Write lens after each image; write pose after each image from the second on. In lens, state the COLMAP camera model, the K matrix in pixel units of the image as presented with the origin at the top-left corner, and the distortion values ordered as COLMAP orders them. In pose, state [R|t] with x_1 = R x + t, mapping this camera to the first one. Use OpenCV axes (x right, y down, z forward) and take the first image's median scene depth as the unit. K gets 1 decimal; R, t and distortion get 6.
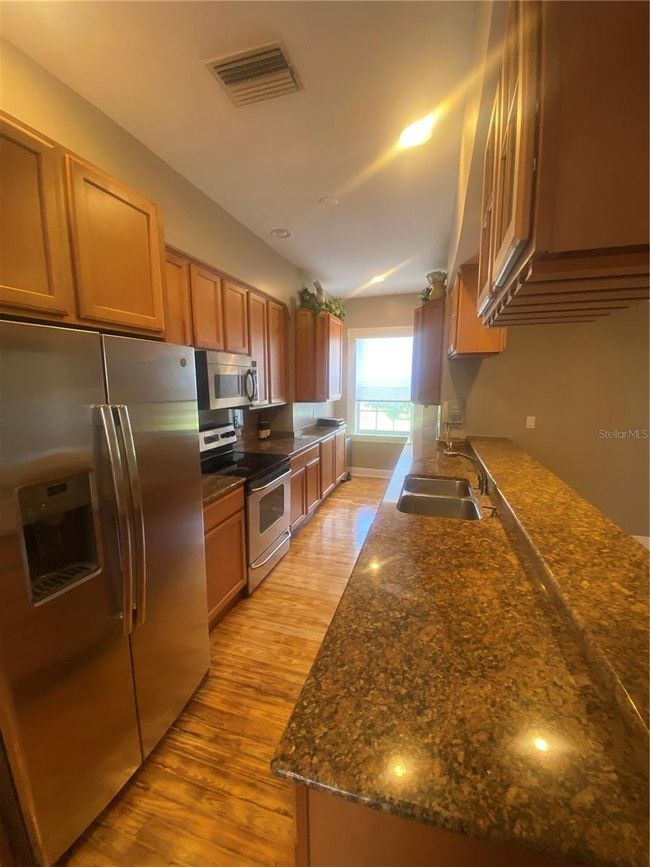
lens RADIAL K [[348.1, 0, 325.0], [0, 348.1, 433.5], [0, 0, 1]] dist [-0.002440, -0.000219]
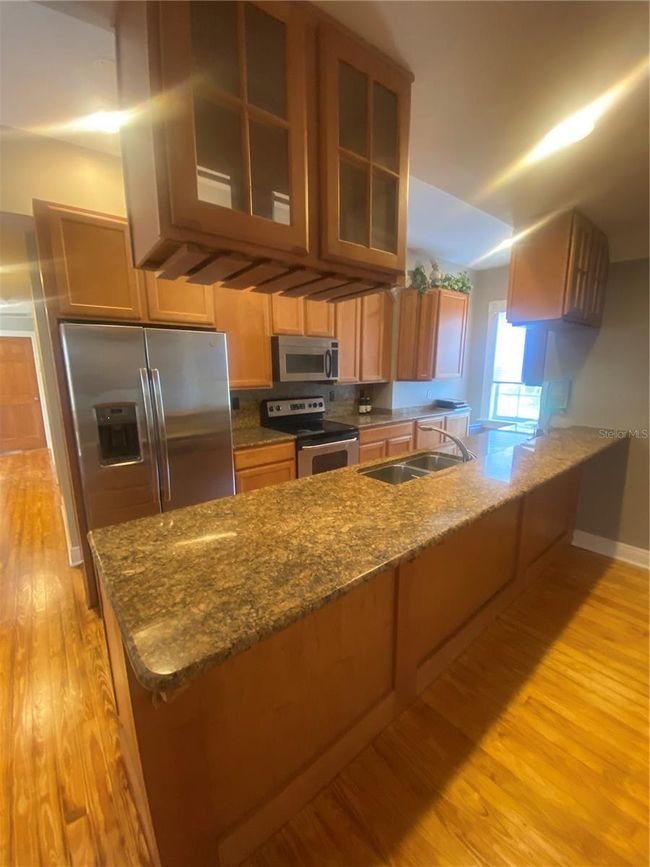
lens RADIAL K [[345.9, 0, 325.0], [0, 345.9, 433.5], [0, 0, 1]] dist [0.031096, -0.000030]
pose [[0.825899, 0.100485, -0.554792, 0.553366], [-0.077848, 0.994889, 0.064306, 0.029543], [0.558418, -0.009921, 0.829500, 0.012065]]
